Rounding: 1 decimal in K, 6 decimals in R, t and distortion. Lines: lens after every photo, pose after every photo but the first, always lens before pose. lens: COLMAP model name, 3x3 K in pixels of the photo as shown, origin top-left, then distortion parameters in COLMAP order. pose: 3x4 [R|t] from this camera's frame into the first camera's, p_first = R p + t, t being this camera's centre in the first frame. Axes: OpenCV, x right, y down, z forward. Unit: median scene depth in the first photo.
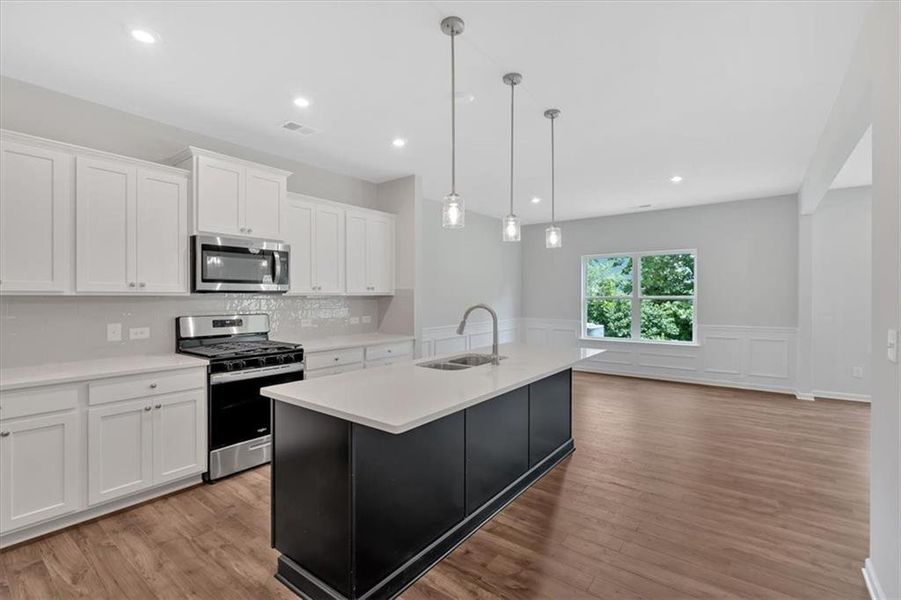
lens RADIAL K [[409.3, 0, 447.7], [0, 409.3, 297.3], [0, 0, 1]] dist [-0.002145, 0.000139]
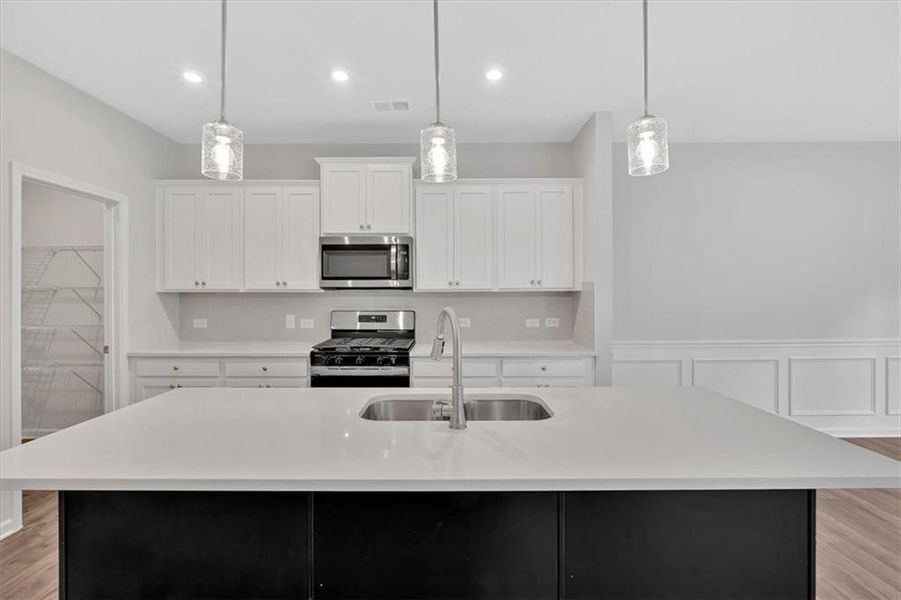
lens RADIAL K [[409.3, 0, 446.2], [0, 409.3, 294.4], [0, 0, 1]] dist [-0.002145, 0.000139]
pose [[0.596066, 0.001312, -0.802935, 0.415533], [0.000972, 0.999997, 0.002356, -0.000580], [0.802935, -0.002185, 0.596063, 0.542590]]
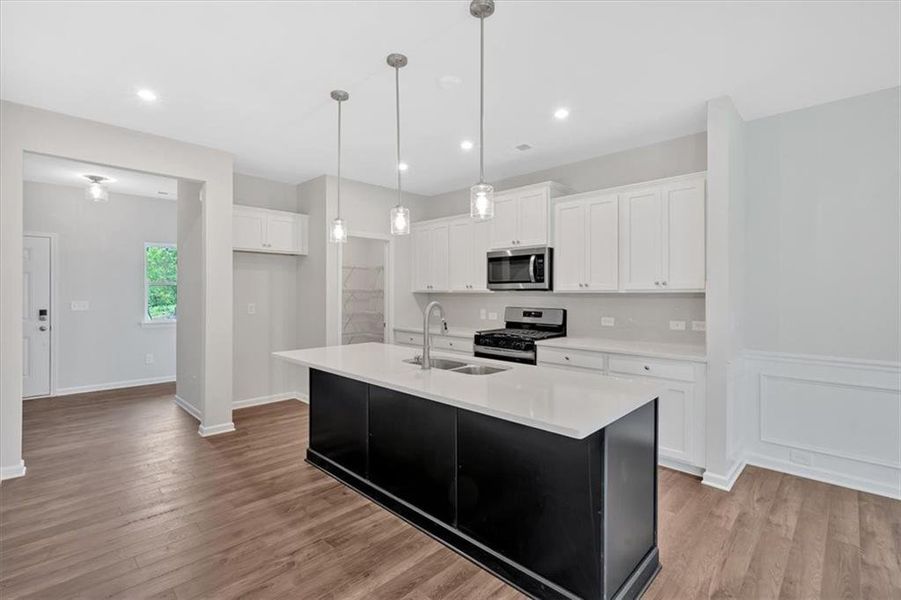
lens RADIAL K [[409.3, 0, 447.7], [0, 409.3, 299.0], [0, 0, 1]] dist [-0.002145, 0.000139]
pose [[-0.129035, 0.016821, -0.991497, 0.787802], [-0.001738, 0.999851, 0.017189, -0.006412], [0.991638, 0.003941, -0.128987, 0.920706]]
